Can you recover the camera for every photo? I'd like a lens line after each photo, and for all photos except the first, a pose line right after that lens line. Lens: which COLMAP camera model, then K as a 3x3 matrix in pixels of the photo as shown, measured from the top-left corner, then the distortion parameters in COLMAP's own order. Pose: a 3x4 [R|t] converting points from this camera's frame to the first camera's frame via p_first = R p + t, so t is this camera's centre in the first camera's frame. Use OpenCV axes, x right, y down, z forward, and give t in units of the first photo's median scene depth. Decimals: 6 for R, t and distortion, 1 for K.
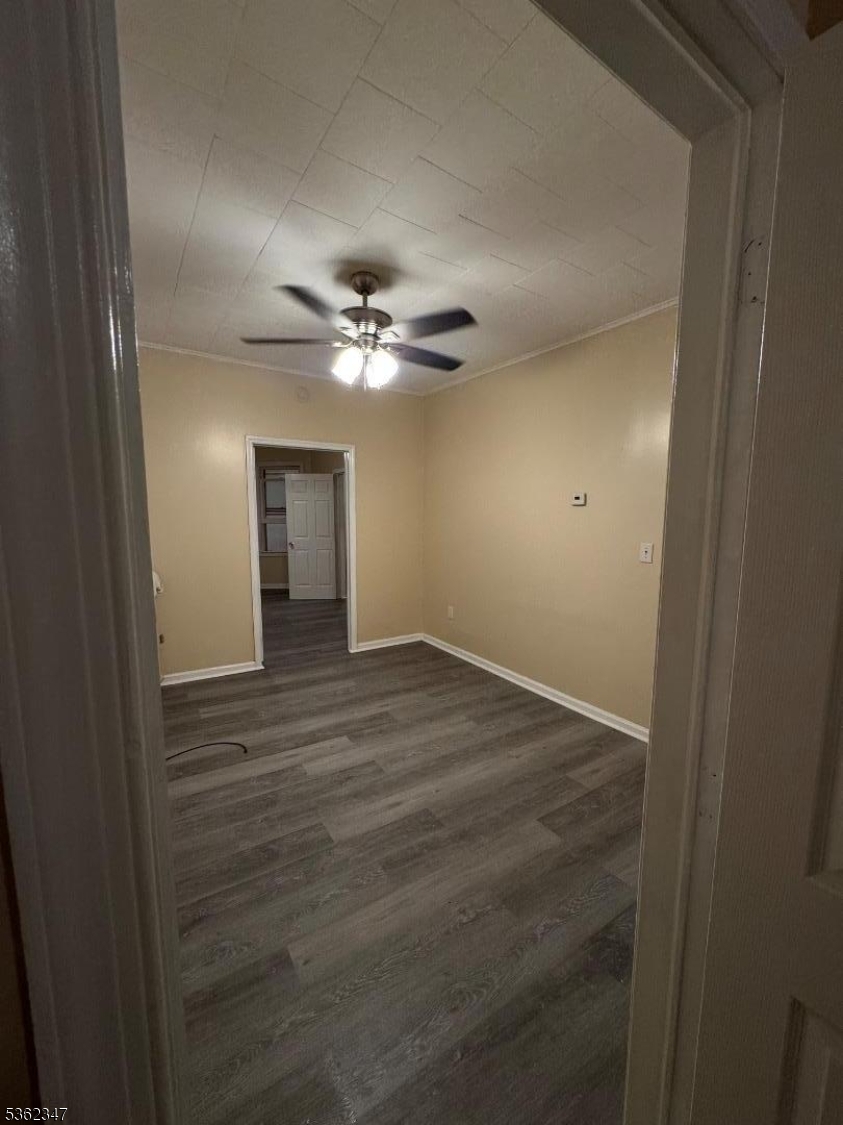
lens RADIAL K [[452.7, 0, 423.8], [0, 452.7, 564.6], [0, 0, 1]] dist [0.000115, 0.000466]
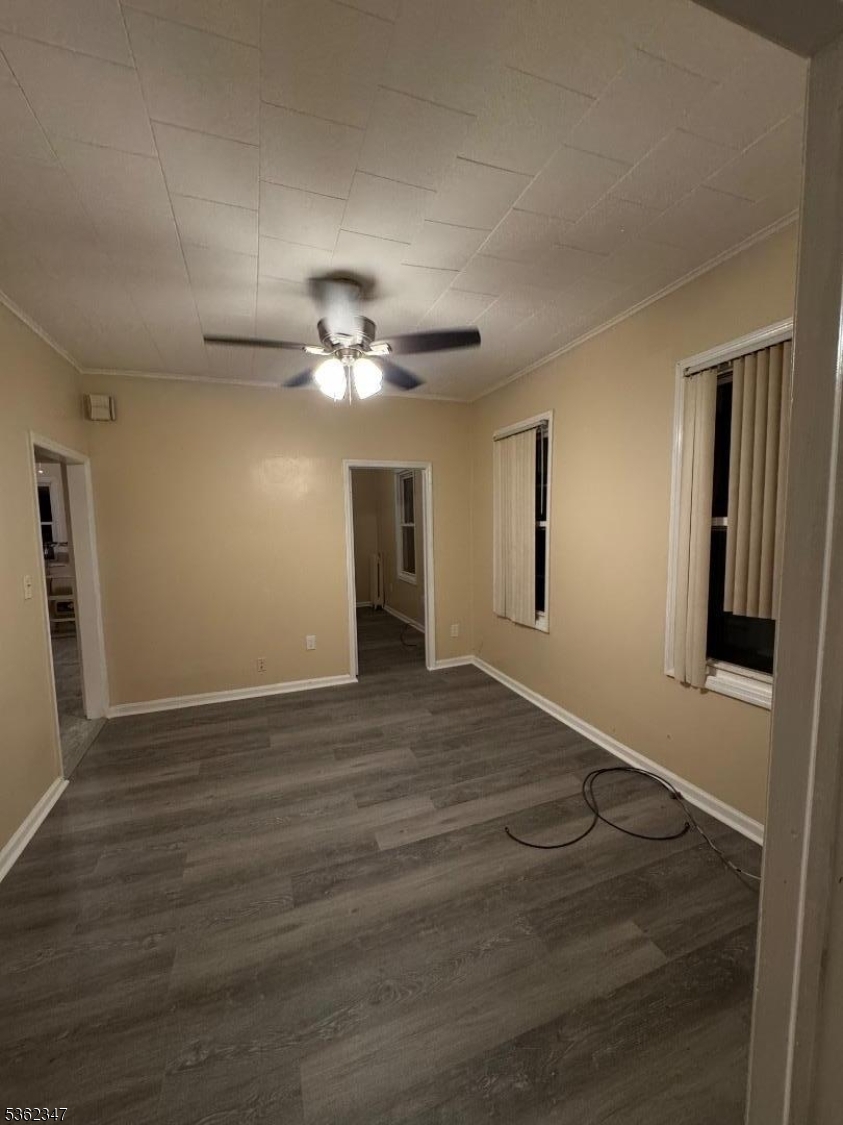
lens RADIAL K [[452.7, 0, 423.8], [0, 452.7, 564.6], [0, 0, 1]] dist [0.000115, 0.000466]
pose [[-0.975348, -0.005964, 0.220591, -0.385833], [0.042709, 0.975632, 0.215217, -0.203238], [-0.216500, 0.219333, -0.951326, 1.536248]]
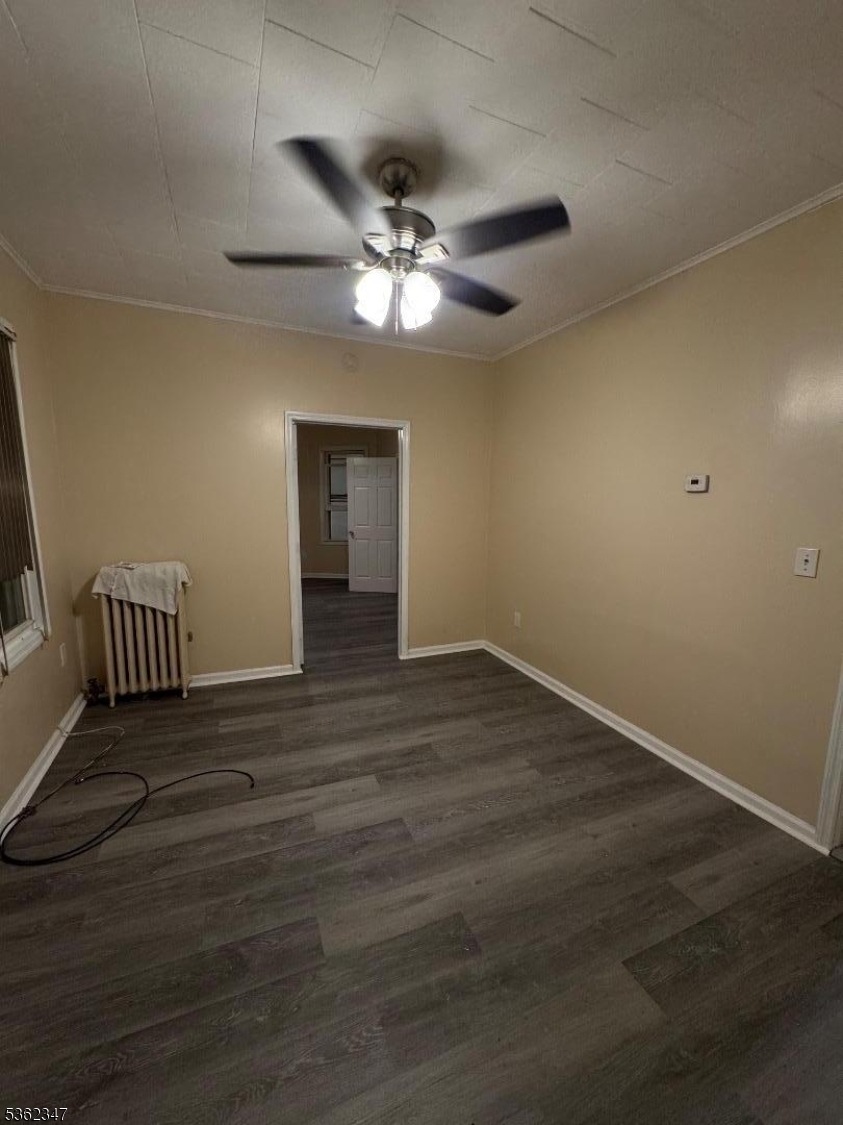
lens RADIAL K [[452.7, 0, 423.8], [0, 452.7, 564.6], [0, 0, 1]] dist [0.000115, 0.000466]
pose [[0.985059, 0.033149, -0.168995, 0.039849], [-0.028757, 0.999184, 0.028368, -0.023874], [0.169797, -0.023084, 0.985209, 0.221678]]
